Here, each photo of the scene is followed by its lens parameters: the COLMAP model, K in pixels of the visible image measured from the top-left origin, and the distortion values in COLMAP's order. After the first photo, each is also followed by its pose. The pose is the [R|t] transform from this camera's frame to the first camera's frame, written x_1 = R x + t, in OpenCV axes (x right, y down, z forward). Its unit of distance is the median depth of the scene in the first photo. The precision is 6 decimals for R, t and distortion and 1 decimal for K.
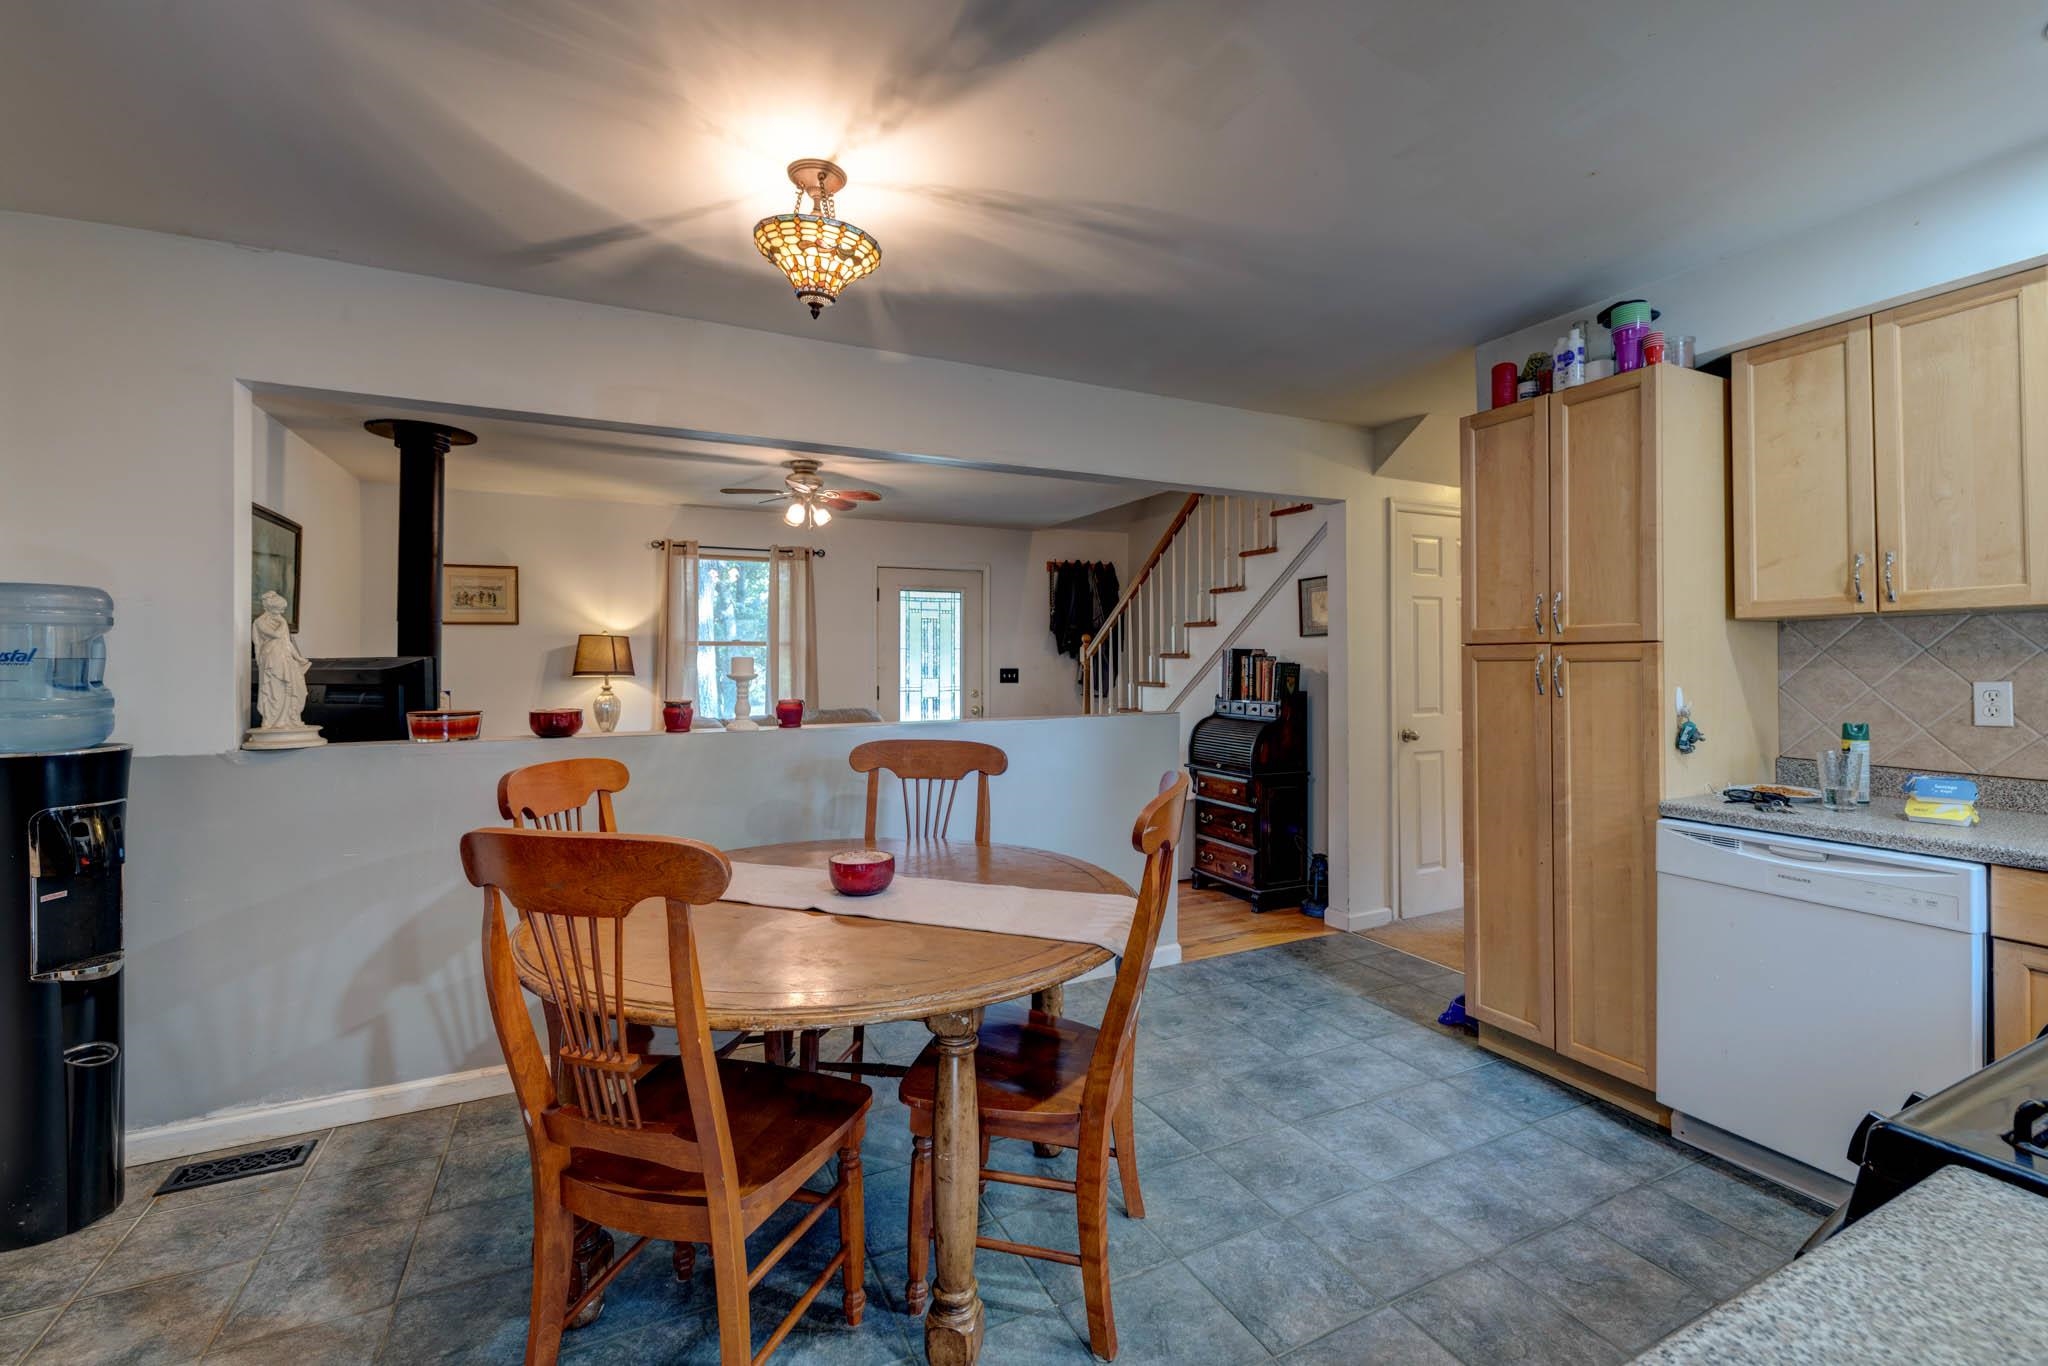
lens RADIAL K [[861.9, 0, 1027.8], [0, 861.9, 653.2], [0, 0, 1]] dist [-0.003264, -0.000703]
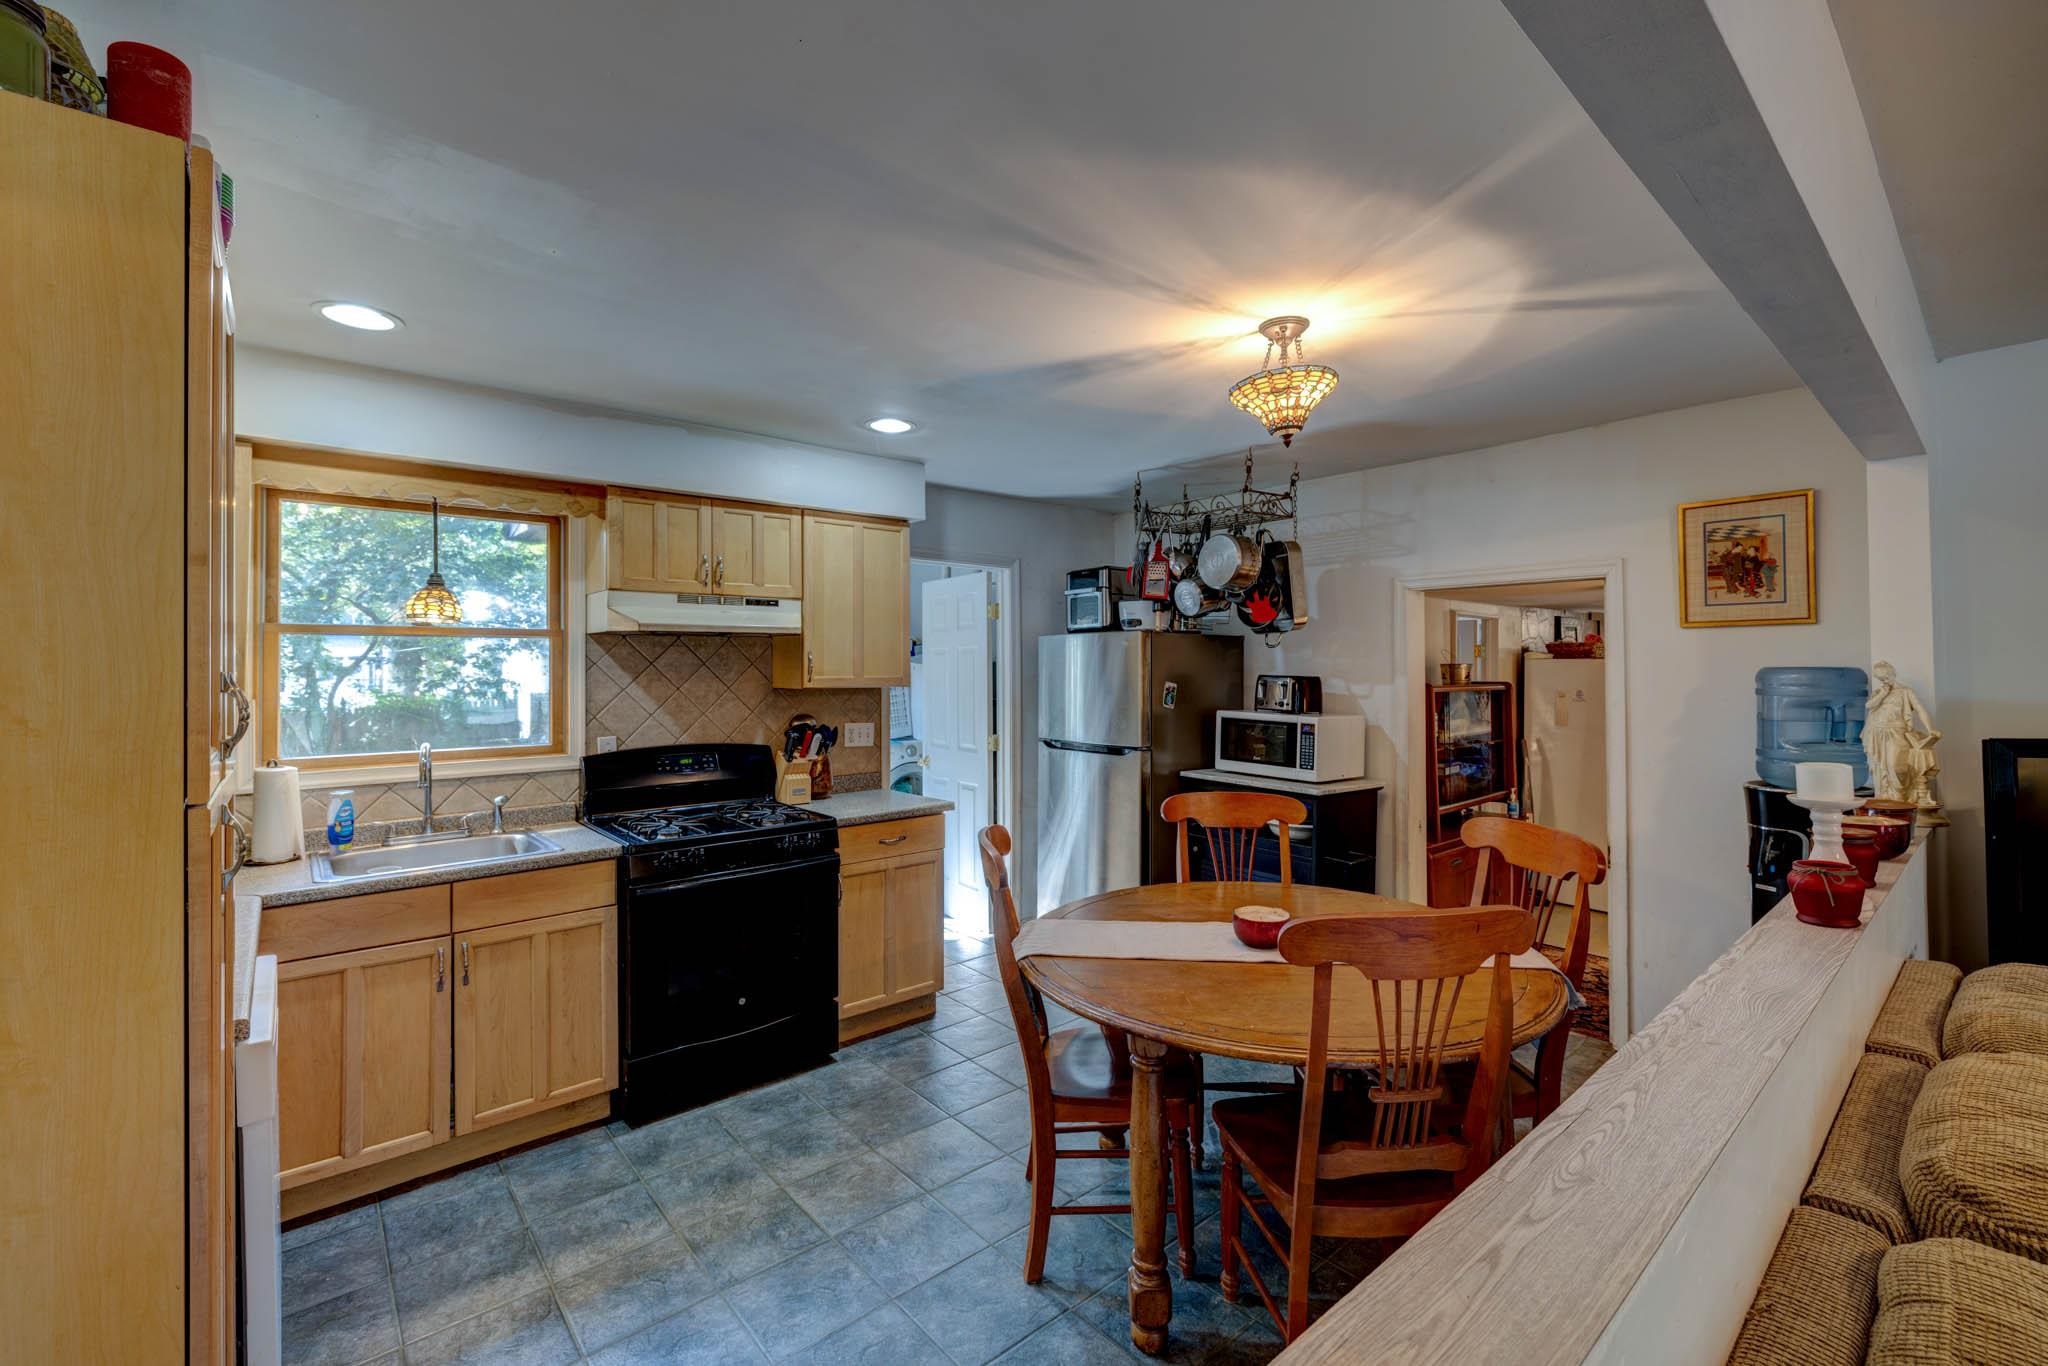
lens RADIAL K [[863.9, 0, 1030.7], [0, 863.9, 657.6], [0, 0, 1]] dist [0.001499, 0.000719]
pose [[-0.968174, 0.008208, -0.250144, 0.184448], [0.013865, 0.999686, -0.020862, -0.039130], [0.249894, -0.023666, -0.967984, 0.971291]]
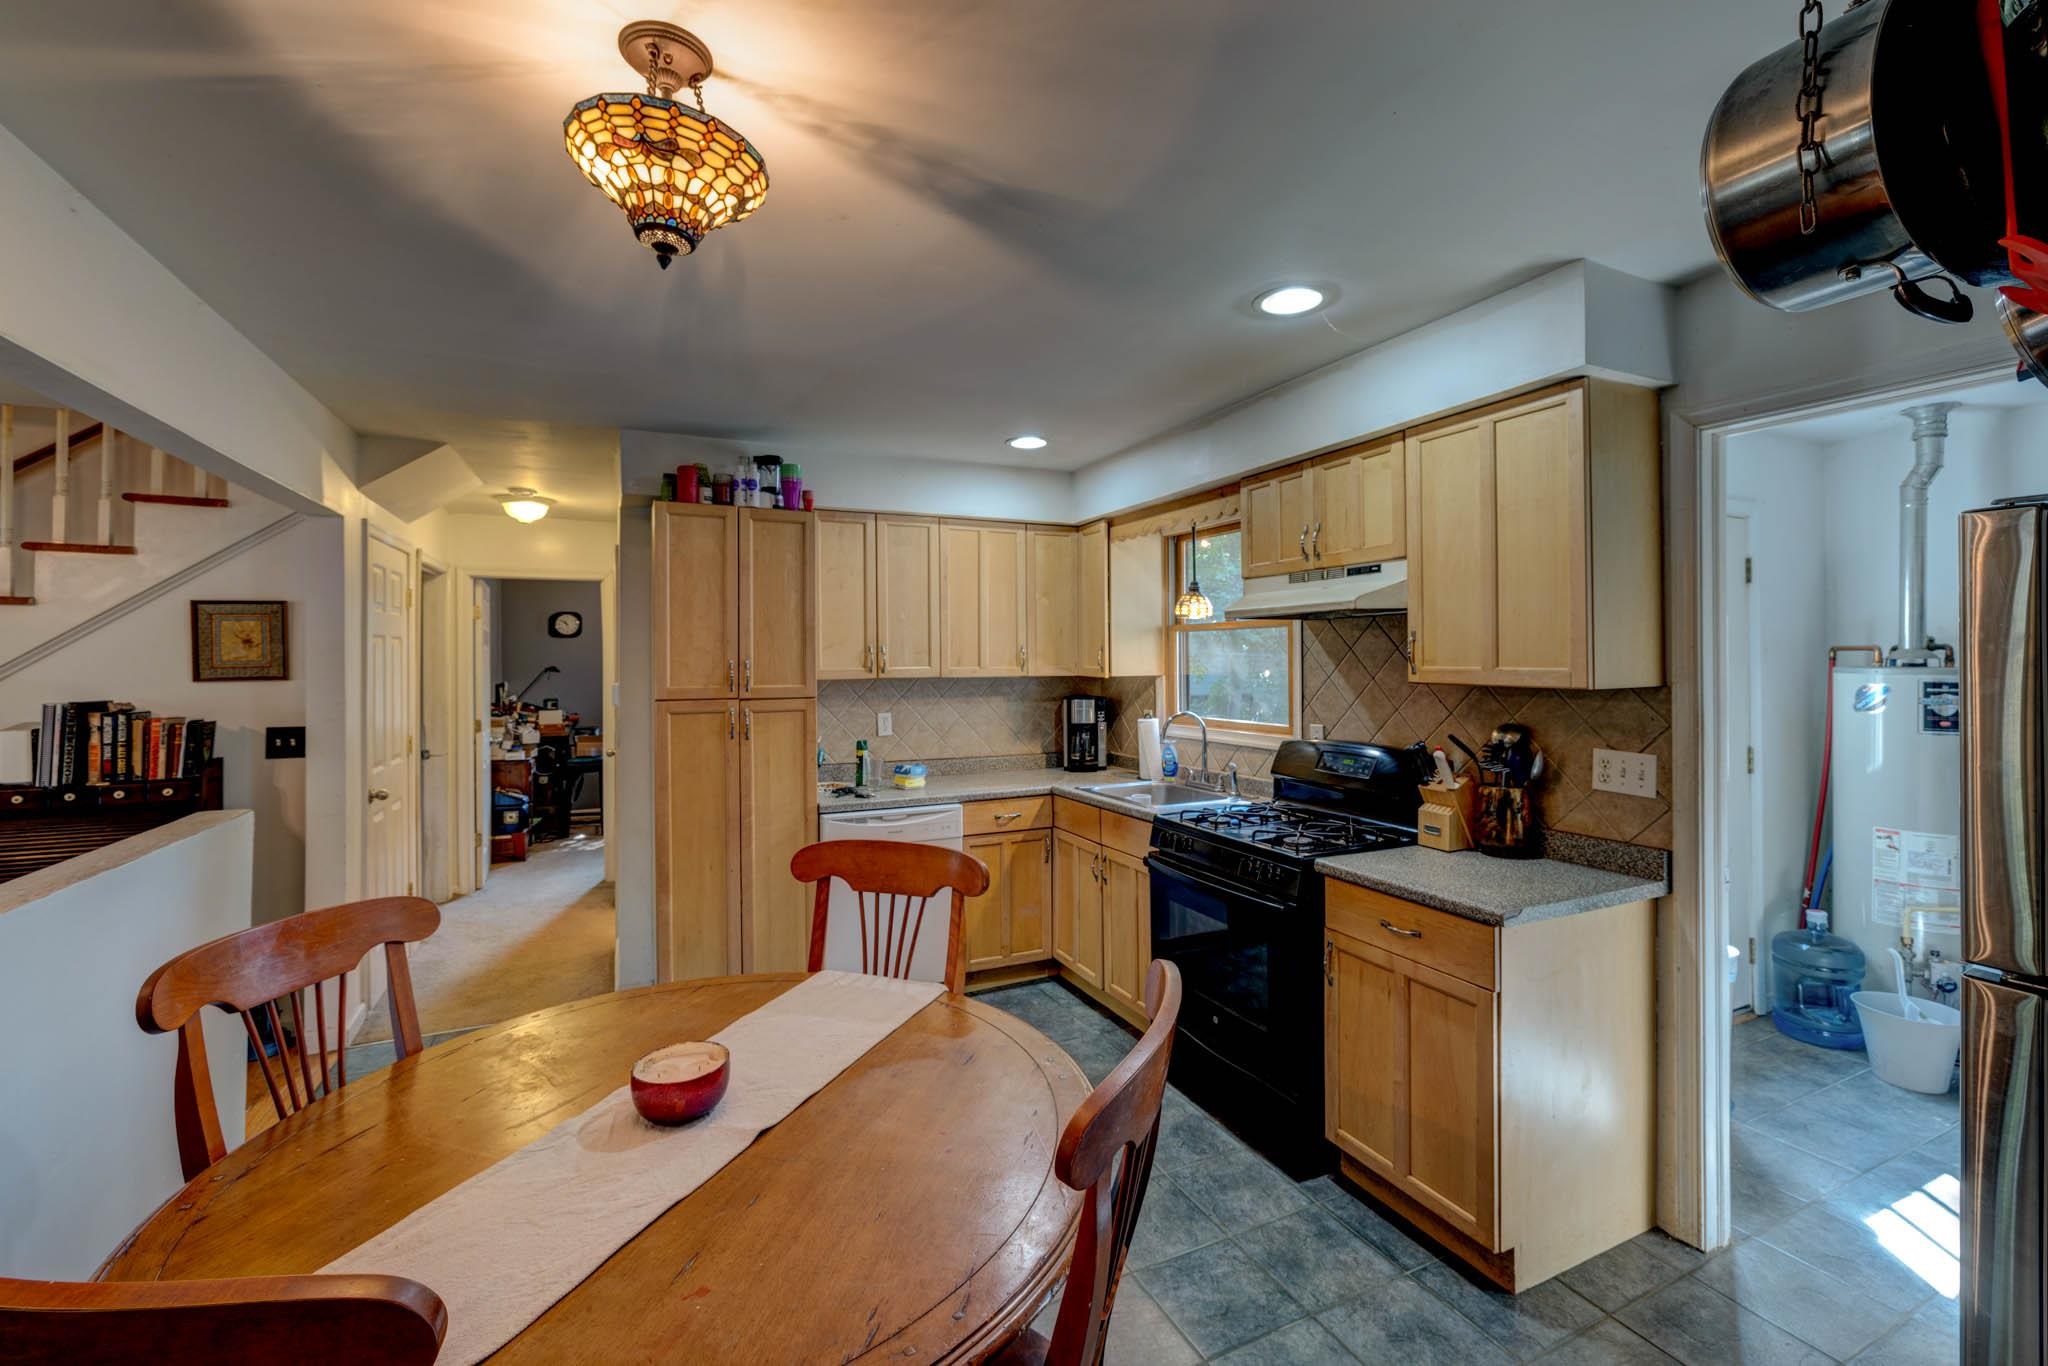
lens RADIAL K [[861.9, 0, 1027.8], [0, 861.9, 653.2], [0, 0, 1]] dist [-0.003264, -0.000703]
pose [[0.015294, 0.011085, 0.999822, -0.425923], [-0.005232, 0.999926, -0.011006, -0.042594], [-0.999869, -0.005063, 0.015351, 0.337623]]
